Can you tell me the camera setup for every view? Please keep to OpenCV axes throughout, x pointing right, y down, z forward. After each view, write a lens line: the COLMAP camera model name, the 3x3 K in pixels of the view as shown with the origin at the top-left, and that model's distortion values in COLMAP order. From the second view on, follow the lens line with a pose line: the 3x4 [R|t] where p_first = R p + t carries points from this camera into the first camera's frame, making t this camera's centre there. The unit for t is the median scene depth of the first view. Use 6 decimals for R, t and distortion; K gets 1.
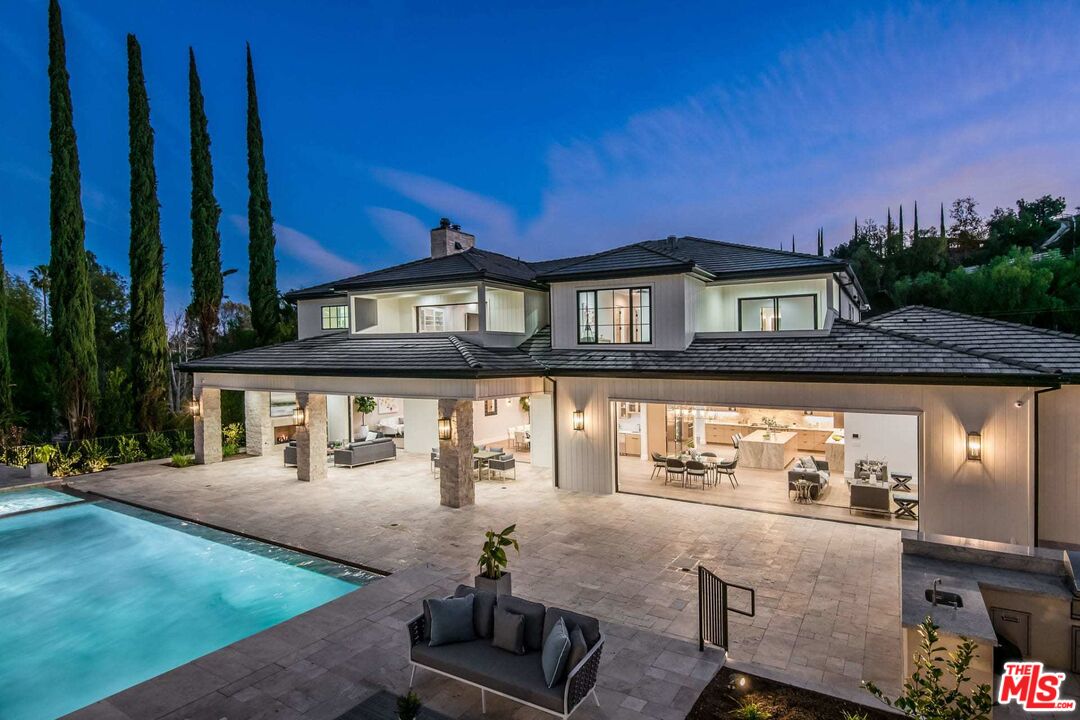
lens RADIAL K [[585.4, 0, 538.7], [0, 585.4, 370.3], [0, 0, 1]] dist [0.031813, -0.033634]
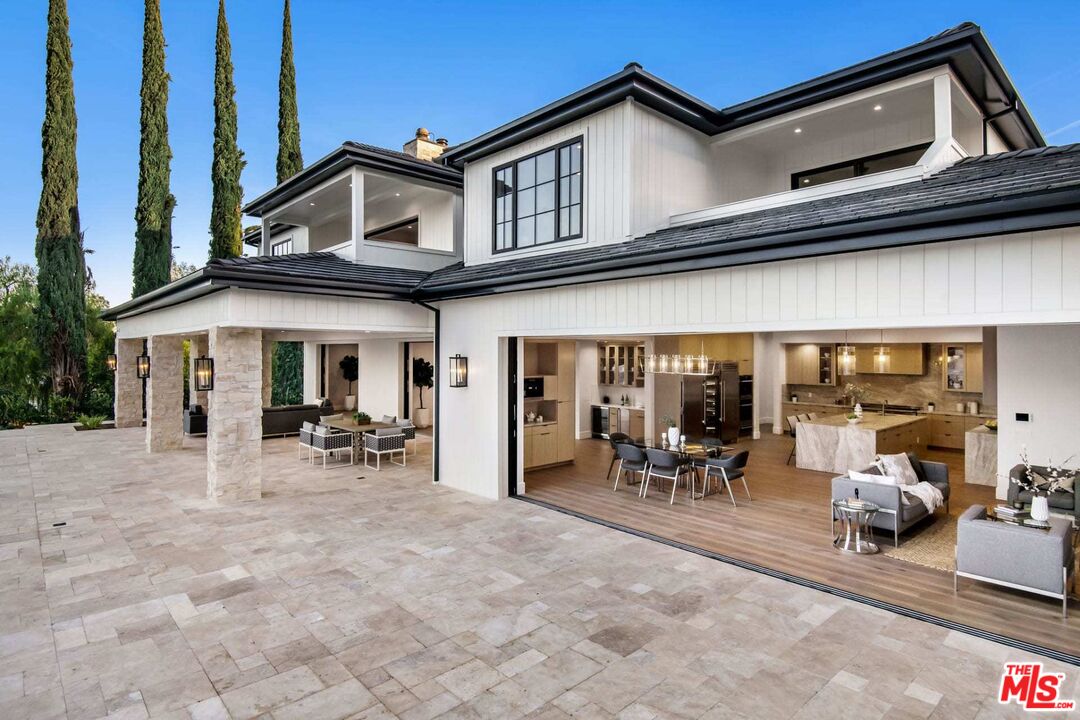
lens RADIAL K [[585.0, 0, 541.5], [0, 585.0, 356.1], [0, 0, 1]] dist [0.027148, -0.037645]
pose [[0.962099, 0.005920, -0.272635, 0.186421], [-0.010315, 0.999839, -0.014691, 0.047163], [0.272504, 0.016947, 0.962005, 0.274098]]
